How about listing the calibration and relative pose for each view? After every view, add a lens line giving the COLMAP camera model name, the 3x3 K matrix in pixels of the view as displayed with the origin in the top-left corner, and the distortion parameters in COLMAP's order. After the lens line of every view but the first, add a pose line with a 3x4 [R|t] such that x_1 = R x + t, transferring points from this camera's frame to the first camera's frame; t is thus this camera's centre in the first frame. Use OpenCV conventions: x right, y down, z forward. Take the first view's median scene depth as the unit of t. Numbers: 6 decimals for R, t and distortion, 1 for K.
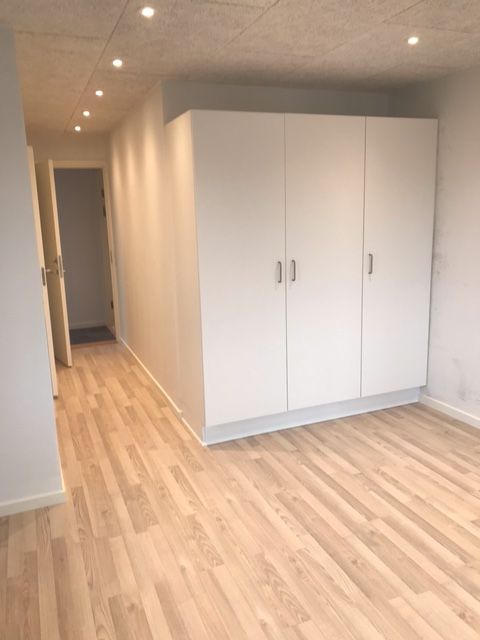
lens RADIAL K [[524.2, 0, 239.9], [0, 524.2, 320.0], [0, 0, 1]] dist [0.019854, 0.009241]
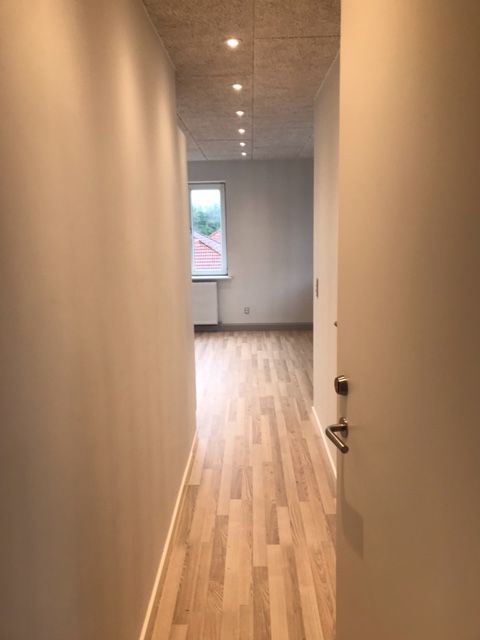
lens RADIAL K [[524.2, 0, 240.0], [0, 524.2, 319.8], [0, 0, 1]] dist [0.019854, 0.009241]
pose [[-0.915725, 0.002606, 0.401796, -0.602367], [0.152510, 0.927401, 0.341567, -0.350485], [-0.371736, 0.374059, -0.849642, 1.819440]]
